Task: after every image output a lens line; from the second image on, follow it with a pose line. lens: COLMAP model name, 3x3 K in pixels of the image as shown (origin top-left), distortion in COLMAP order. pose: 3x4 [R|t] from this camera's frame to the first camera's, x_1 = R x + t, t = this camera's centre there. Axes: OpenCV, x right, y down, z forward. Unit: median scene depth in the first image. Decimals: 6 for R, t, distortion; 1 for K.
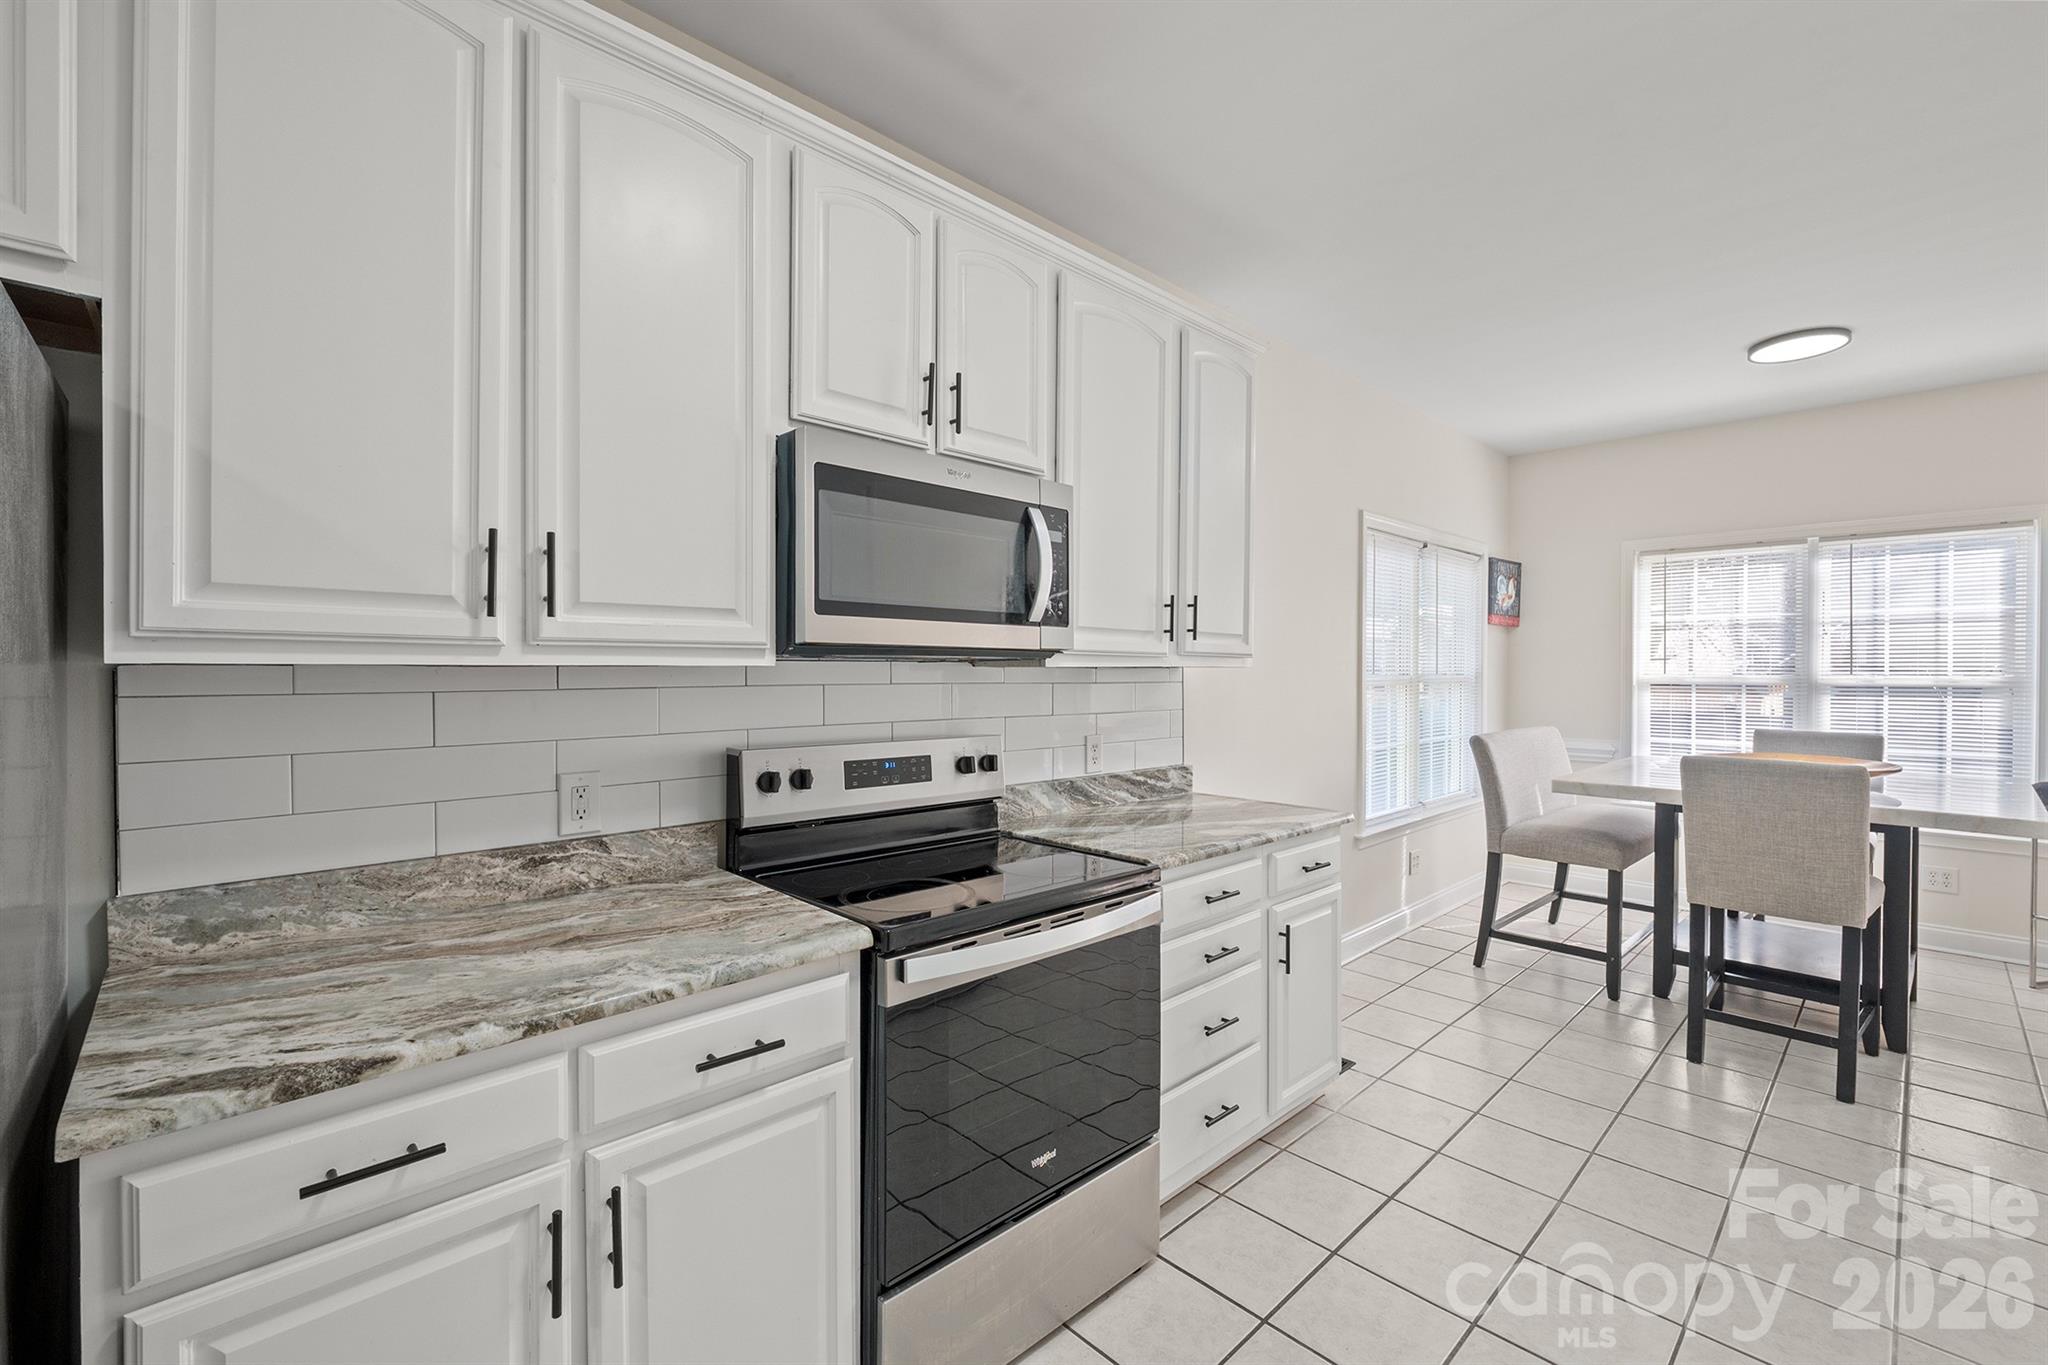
lens RADIAL K [[871.6, 0, 1025.5], [0, 871.6, 673.5], [0, 0, 1]] dist [-0.001834, -0.000160]
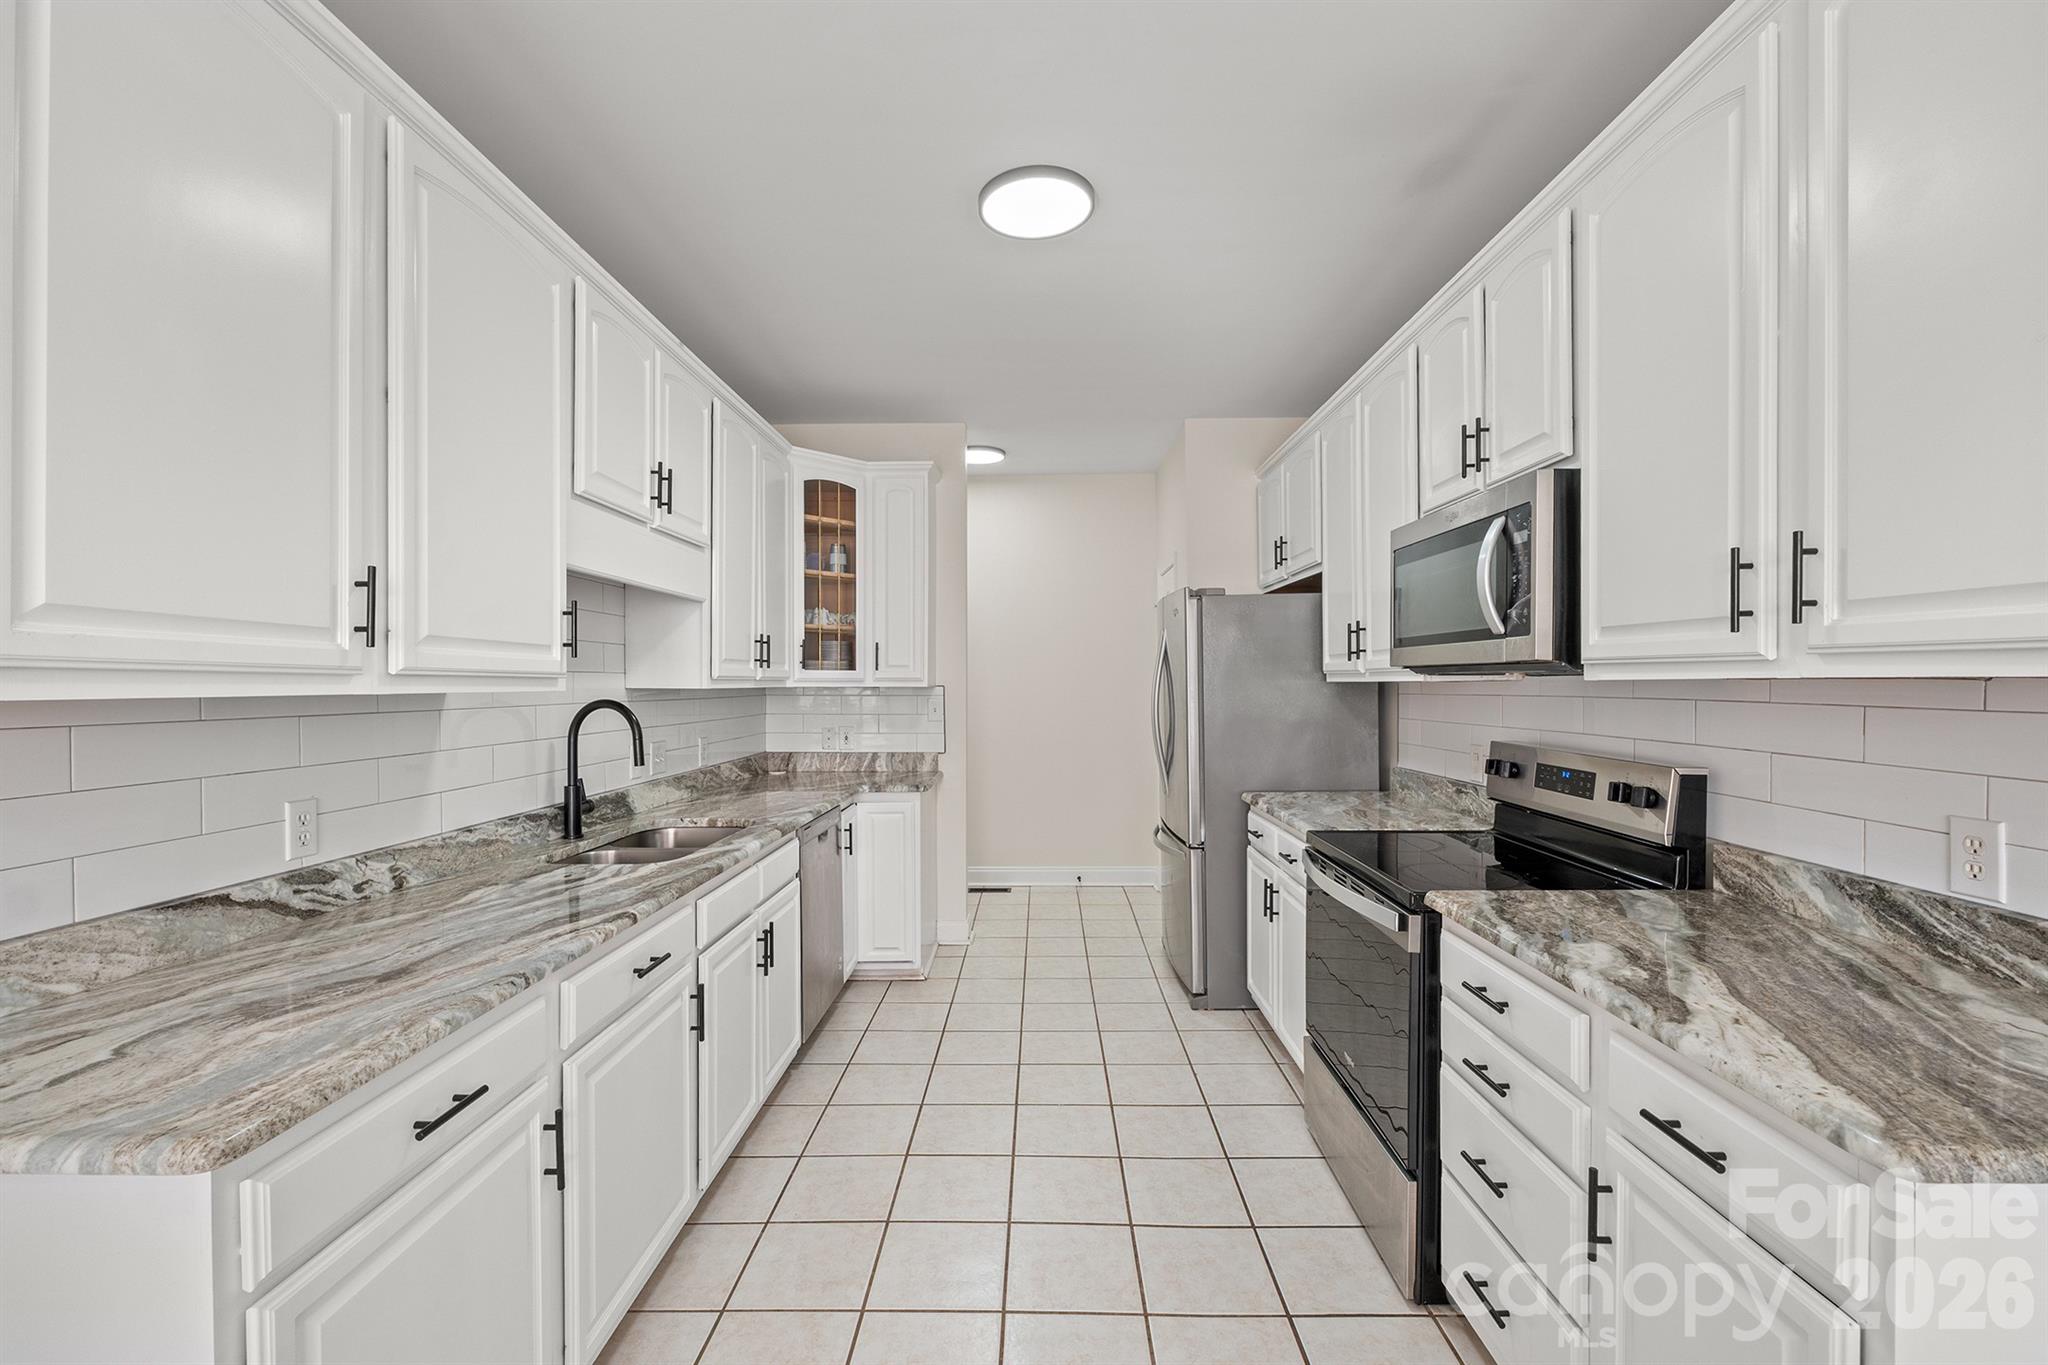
lens RADIAL K [[862.6, 0, 1031.9], [0, 862.6, 687.3], [0, 0, 1]] dist [-0.001768, -0.000012]
pose [[-0.701942, 0.005543, -0.712212, 0.611119], [0.000726, 0.999975, 0.007067, -0.004533], [0.712233, 0.004444, -0.701929, 0.753139]]
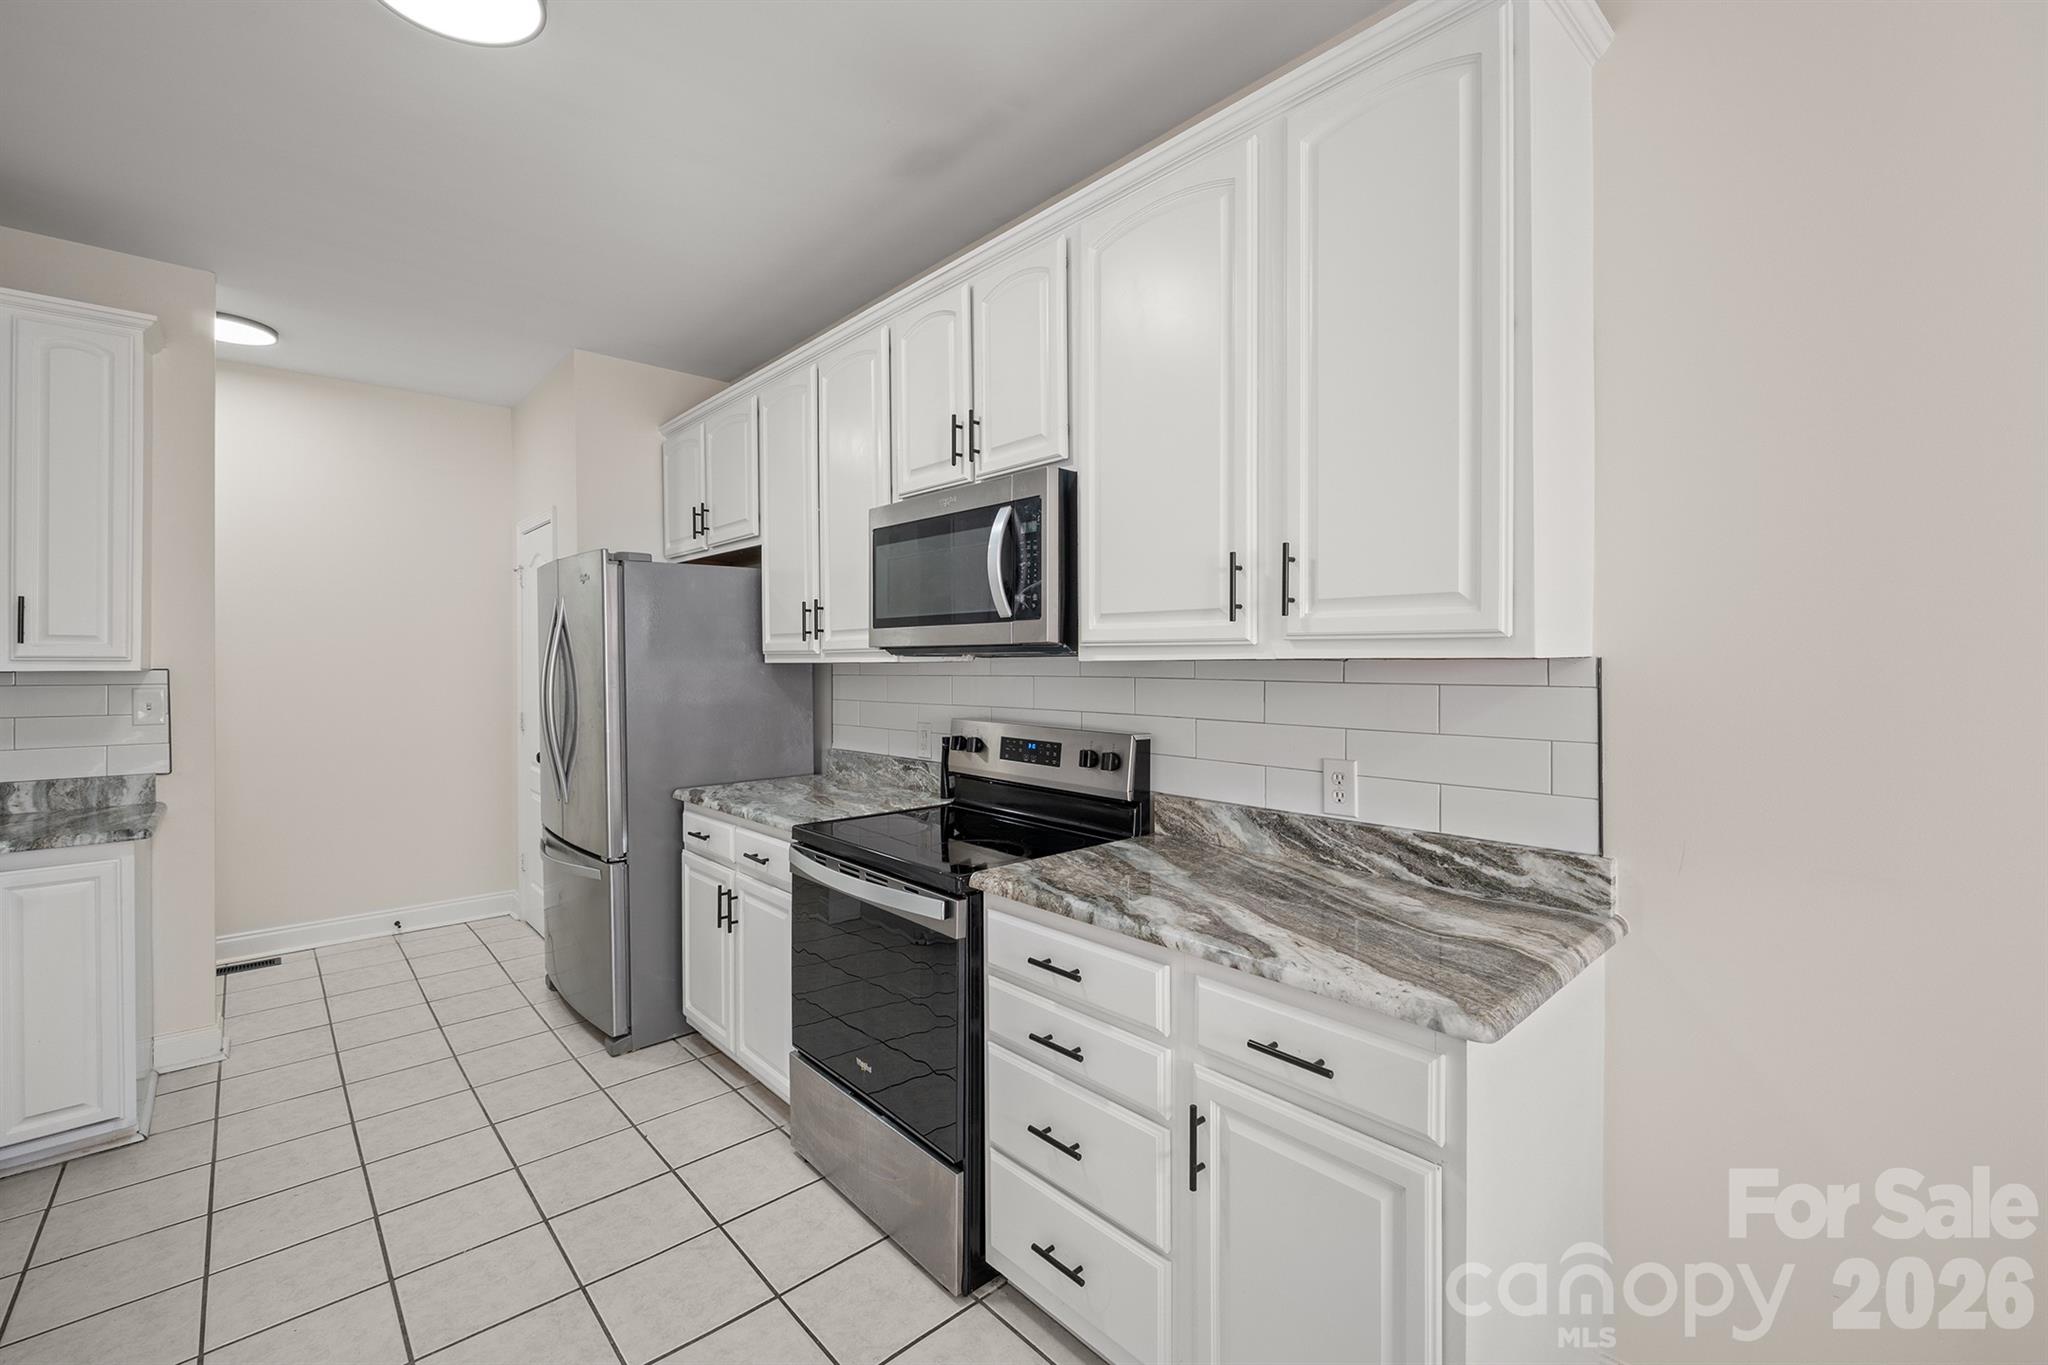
lens RADIAL K [[858.1, 0, 1024.2], [0, 858.1, 661.7], [0, 0, 1]] dist [-0.003091, -0.000369]
pose [[-0.028032, -0.001068, -0.999606, 0.586638], [0.000621, 0.999999, -0.001086, -0.003825], [0.999607, -0.000651, -0.028031, 0.606456]]
